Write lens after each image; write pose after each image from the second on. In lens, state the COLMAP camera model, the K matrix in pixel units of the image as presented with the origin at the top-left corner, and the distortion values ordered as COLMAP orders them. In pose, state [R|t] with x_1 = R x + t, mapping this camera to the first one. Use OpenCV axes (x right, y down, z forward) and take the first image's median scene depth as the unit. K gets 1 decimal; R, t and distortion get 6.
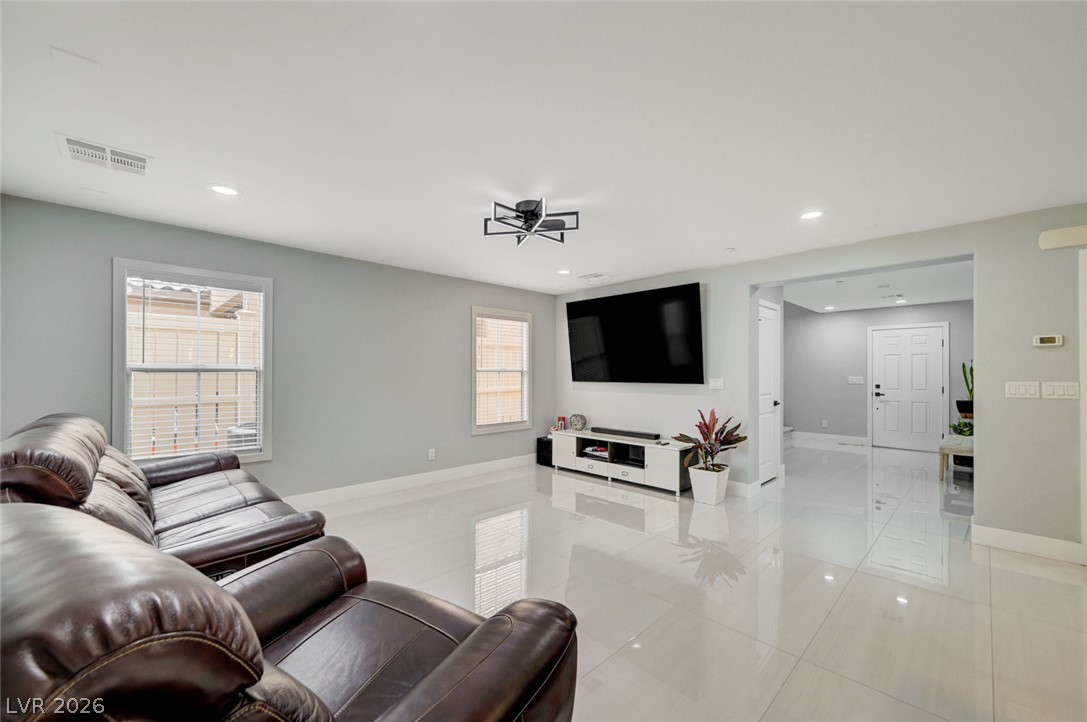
lens RADIAL K [[432.3, 0, 545.8], [0, 432.3, 369.6], [0, 0, 1]] dist [0.000534, -0.000137]
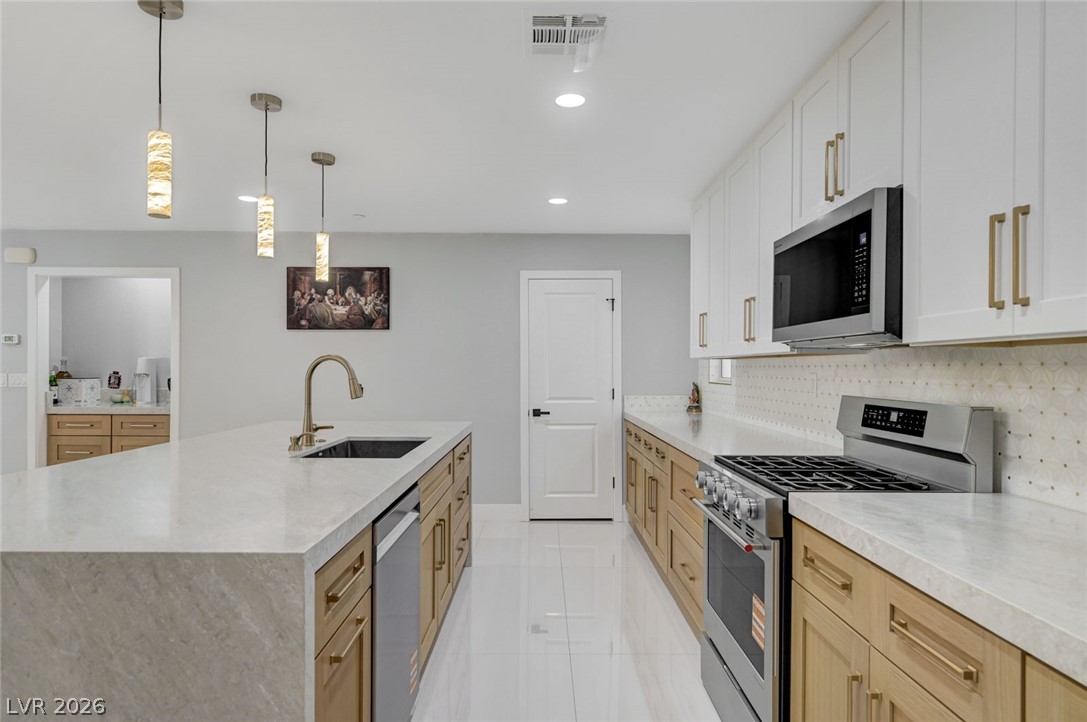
lens RADIAL K [[613.5, 0, 543.5], [0, 613.5, 361.0], [0, 0, 1]] dist [0.001391, -0.000018]
pose [[0.697417, 0.010698, 0.716585, 0.549954], [-0.007899, 0.999943, -0.007240, -0.002833], [-0.716622, -0.000611, 0.697462, -0.705118]]
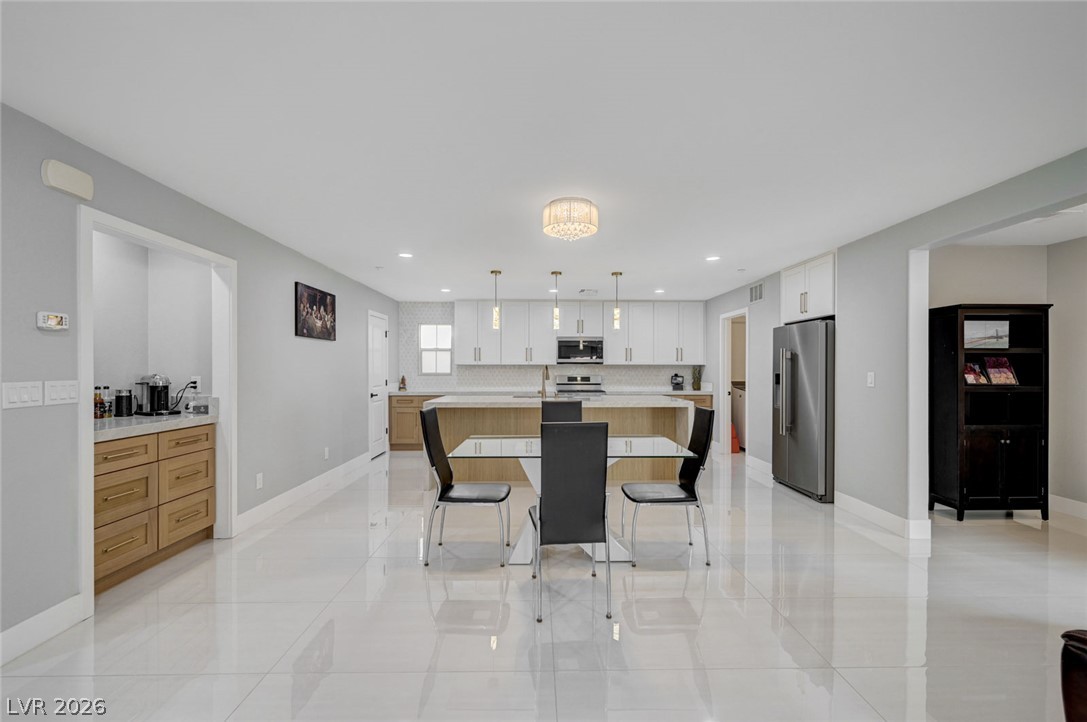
lens RADIAL K [[472.0, 0, 546.1], [0, 472.0, 370.7], [0, 0, 1]] dist [0.001678, 0.000101]
pose [[-0.728480, -0.004180, 0.685054, 0.043955], [-0.006072, 0.999982, -0.000355, 0.004409], [-0.685040, -0.004418, -0.728492, 0.572289]]
